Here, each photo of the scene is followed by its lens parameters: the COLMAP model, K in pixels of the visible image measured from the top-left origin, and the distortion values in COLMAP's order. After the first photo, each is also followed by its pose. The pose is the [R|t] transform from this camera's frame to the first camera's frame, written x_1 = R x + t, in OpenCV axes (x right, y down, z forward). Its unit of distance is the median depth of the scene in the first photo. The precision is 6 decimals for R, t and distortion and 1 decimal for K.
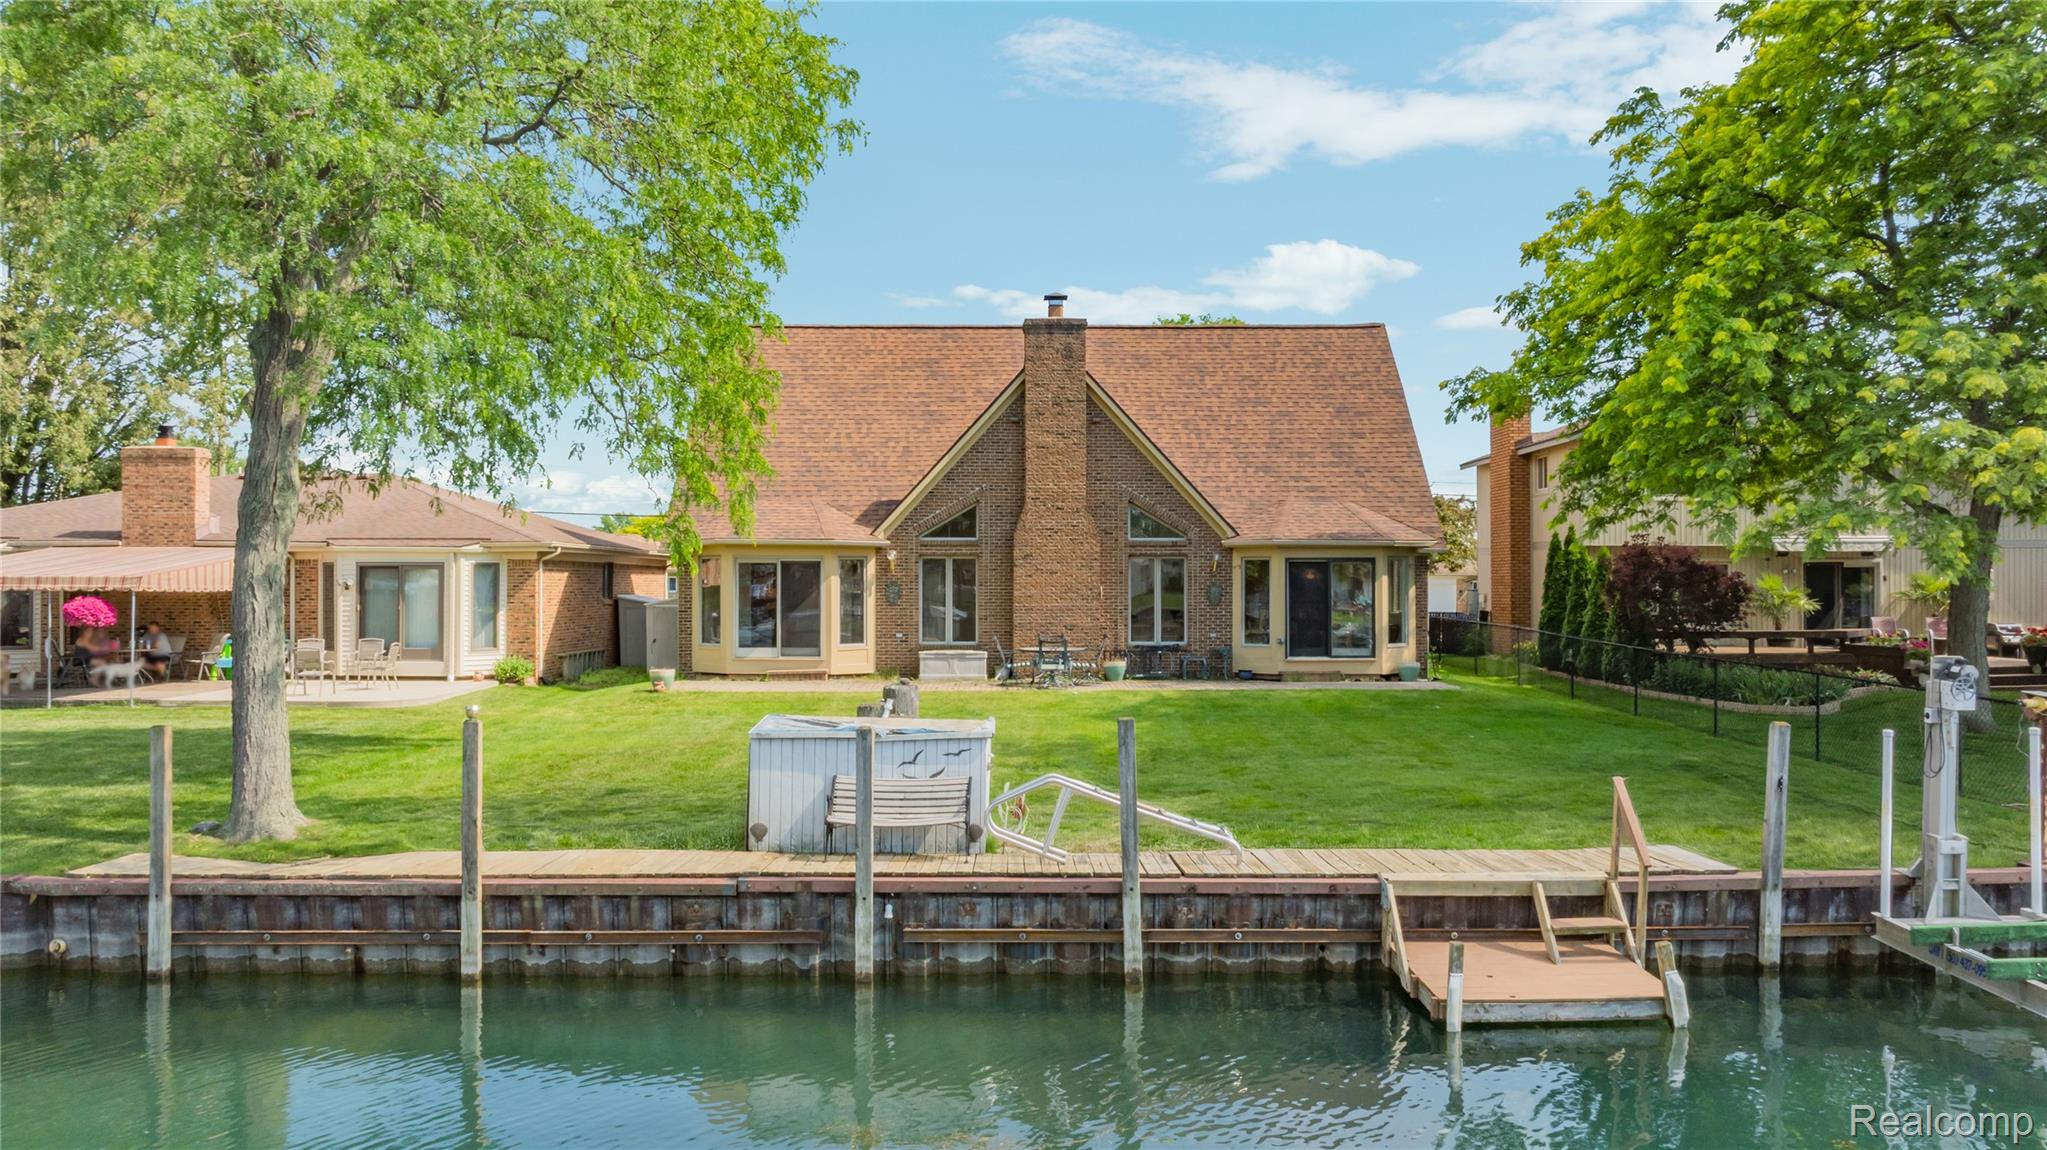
lens RADIAL K [[1449.3, 0, 1023.5], [0, 1449.3, 575.0], [0, 0, 1]] dist [-0.001085, -0.003752]
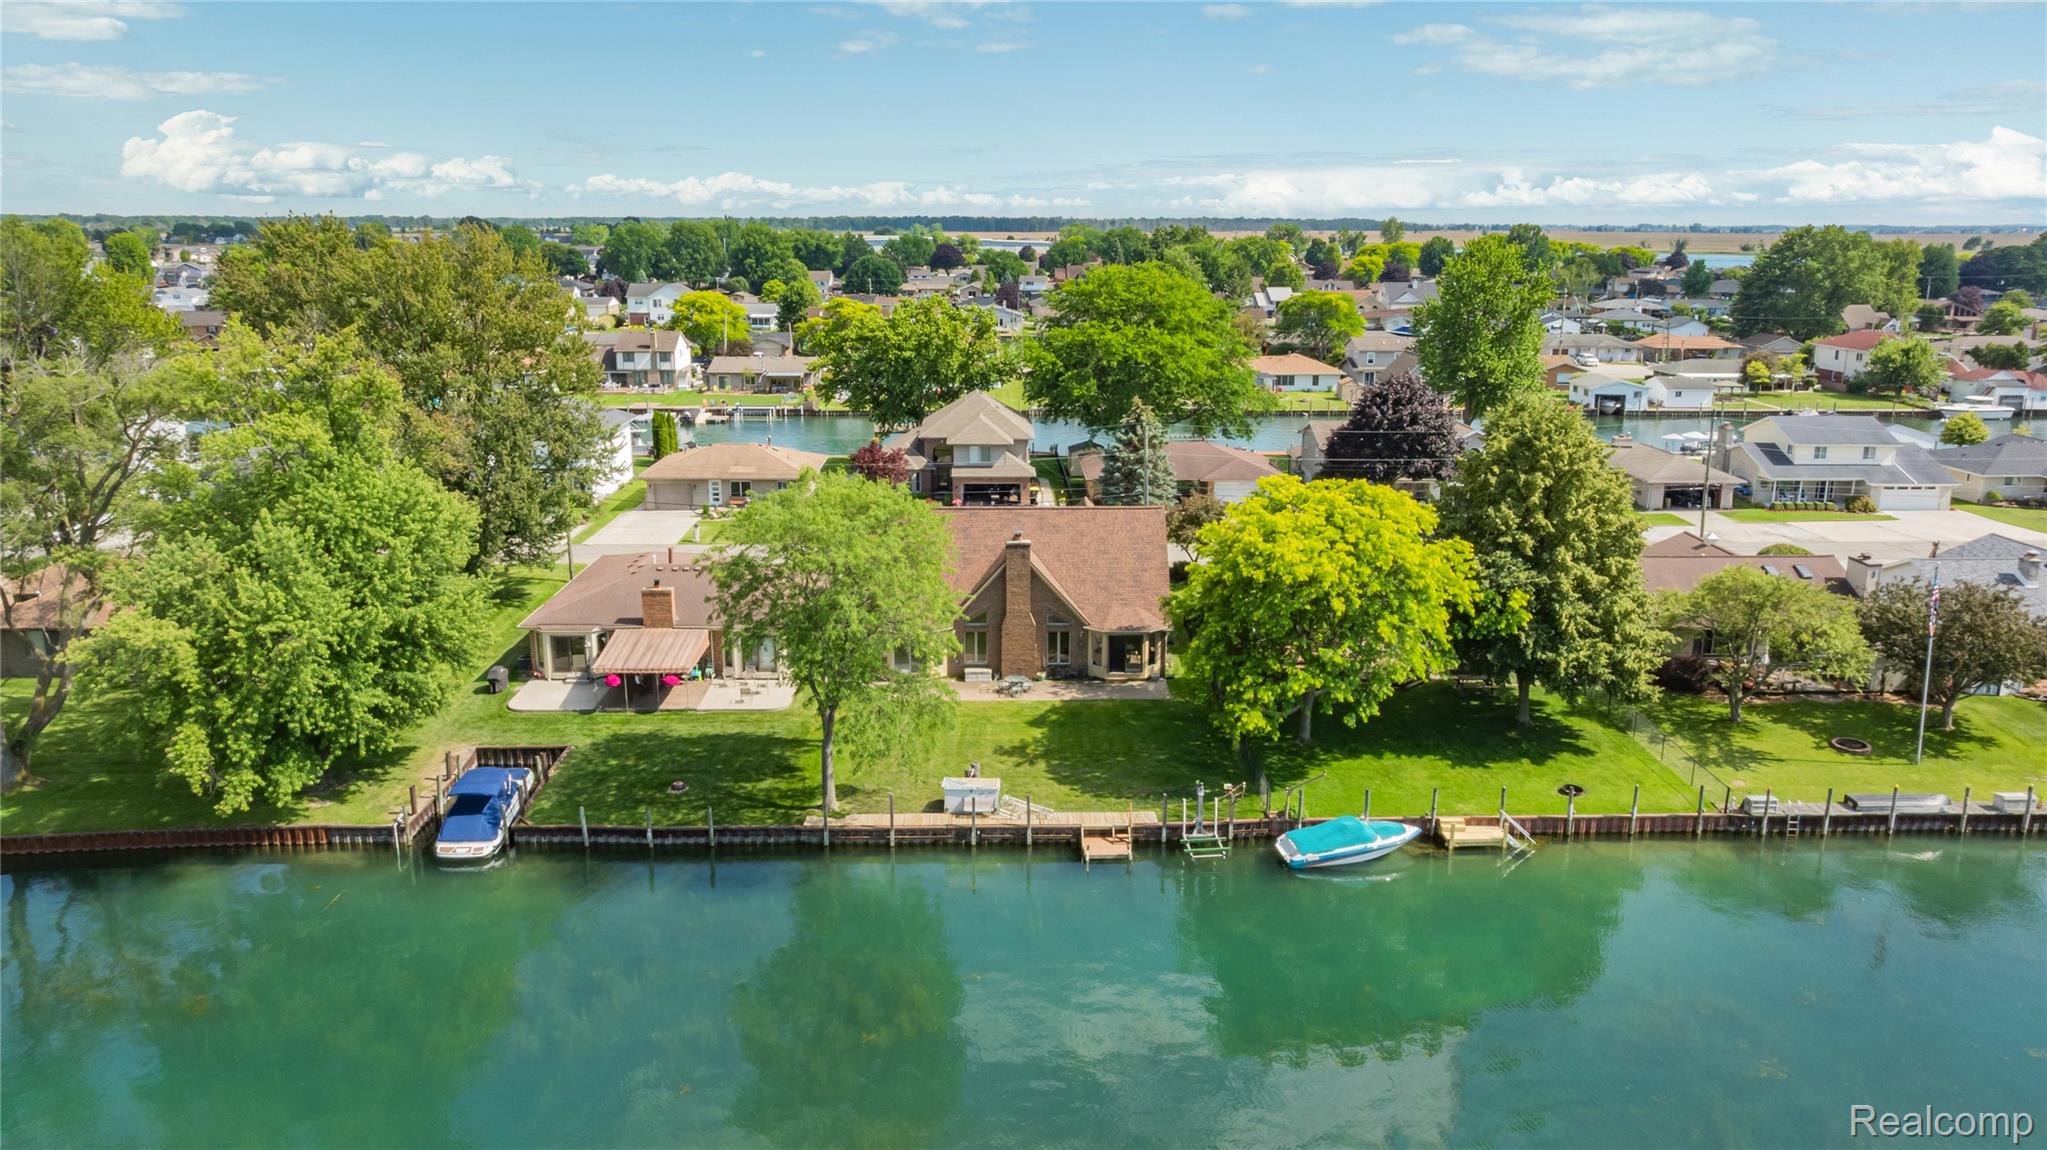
lens RADIAL K [[1449.3, 0, 1023.5], [0, 1449.3, 575.0], [0, 0, 1]] dist [-0.001085, -0.003752]
pose [[0.999899, -0.004134, 0.013576, -0.002531], [0.000592, 0.967967, 0.251076, -0.760194], [-0.014179, -0.251043, 0.967872, -1.451502]]
